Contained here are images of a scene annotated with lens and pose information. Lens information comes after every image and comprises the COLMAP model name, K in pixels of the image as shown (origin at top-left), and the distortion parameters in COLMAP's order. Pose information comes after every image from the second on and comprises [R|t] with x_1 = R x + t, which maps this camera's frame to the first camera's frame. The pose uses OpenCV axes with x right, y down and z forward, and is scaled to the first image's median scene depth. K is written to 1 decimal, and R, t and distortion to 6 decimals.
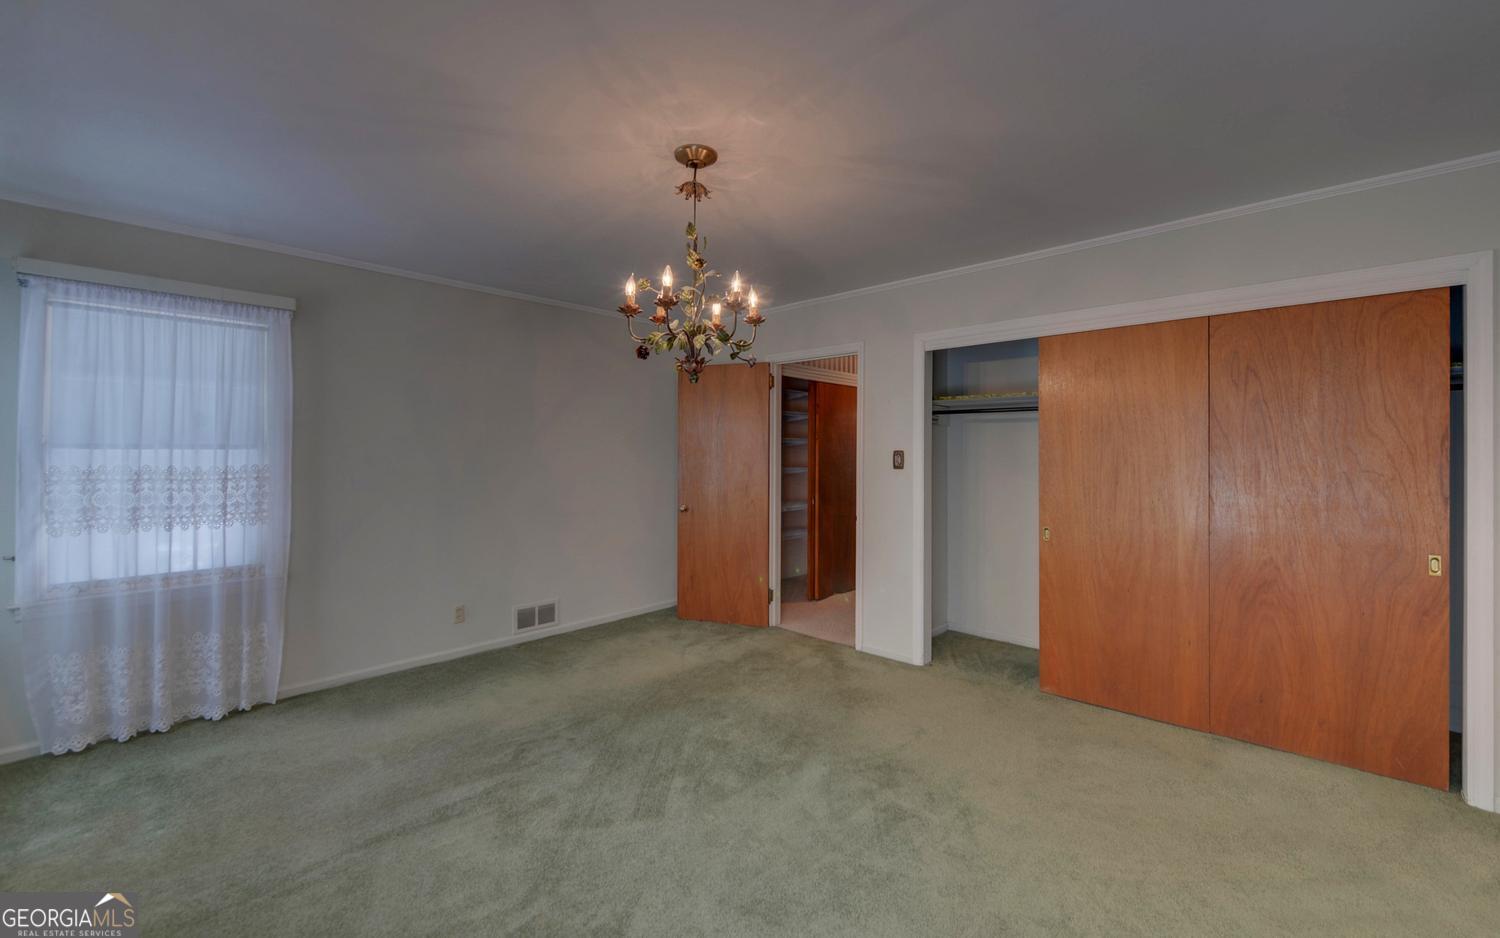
lens RADIAL K [[611.2, 0, 751.4], [0, 611.2, 438.3], [0, 0, 1]] dist [-0.015937, -0.000141]
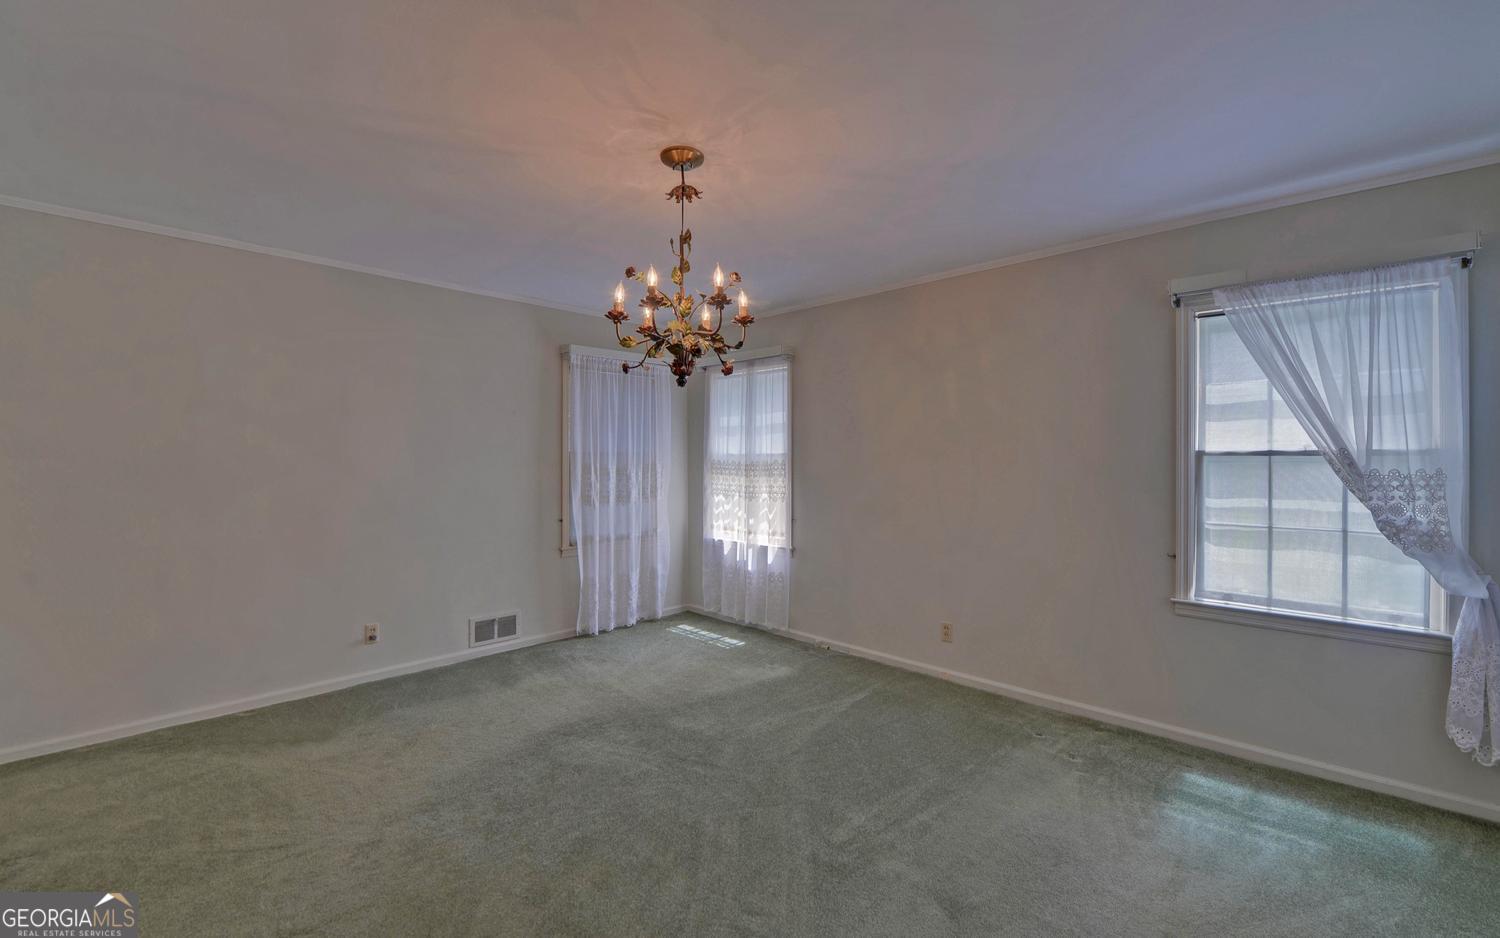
lens RADIAL K [[616.4, 0, 753.0], [0, 616.4, 459.9], [0, 0, 1]] dist [-0.017456, -0.000028]
pose [[-0.999391, -0.003363, 0.034733, -0.183840], [-0.004089, 0.999775, -0.020832, 0.035360], [-0.034656, -0.020962, -0.999179, 1.503170]]
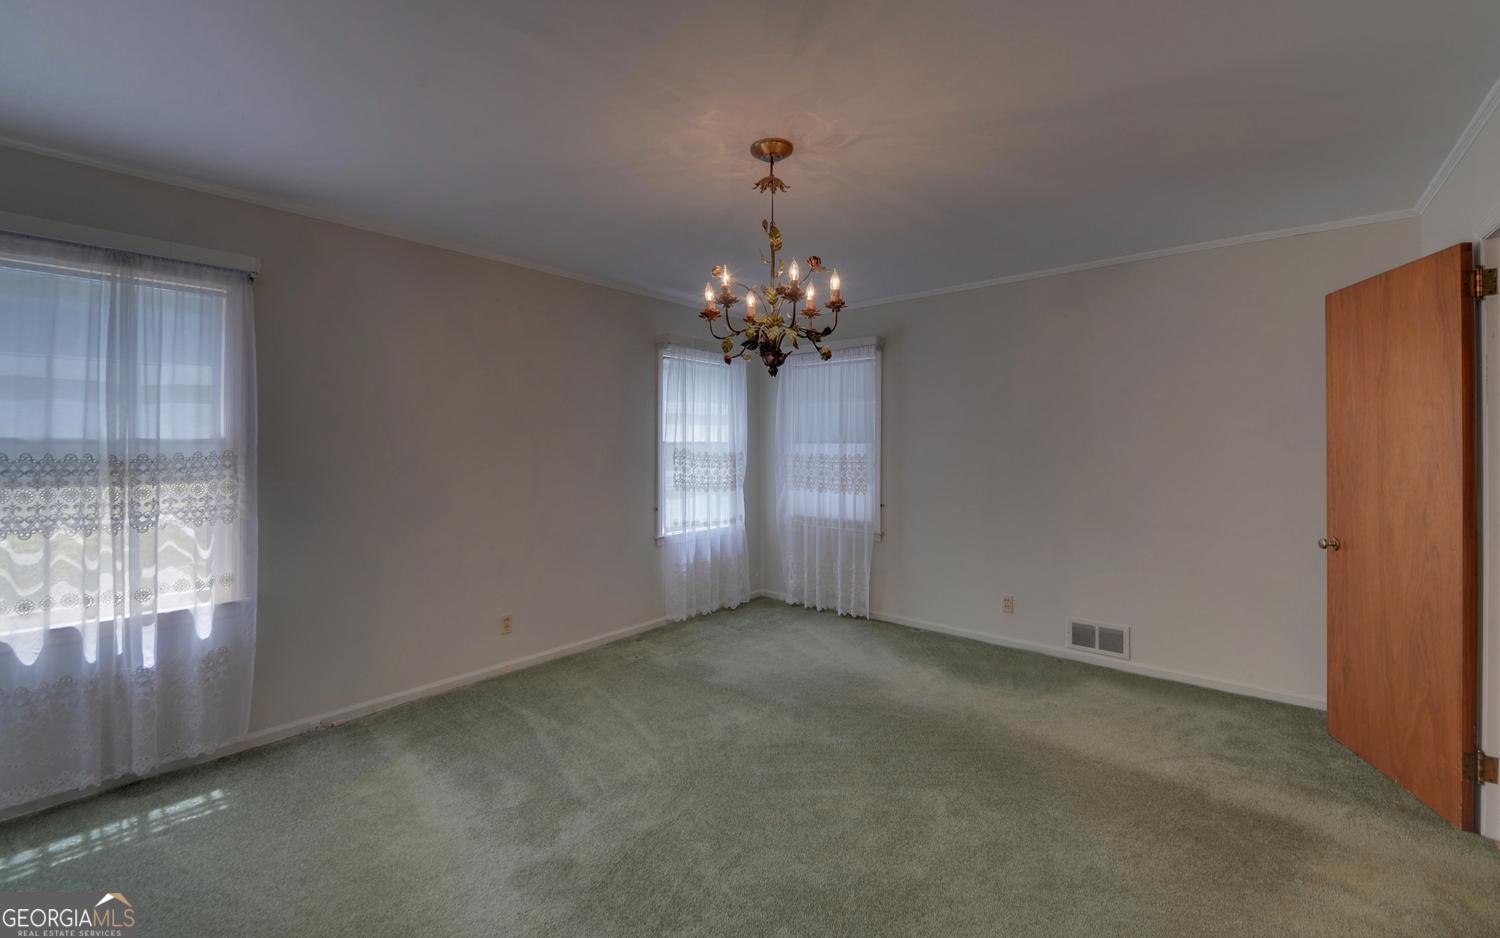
lens RADIAL K [[611.2, 0, 751.4], [0, 611.2, 438.3], [0, 0, 1]] dist [-0.015937, -0.000141]
pose [[0.033549, -0.010484, -0.999382, 0.681500], [0.024625, 0.999650, -0.009660, 0.013229], [0.999134, -0.024285, 0.033796, 0.700047]]
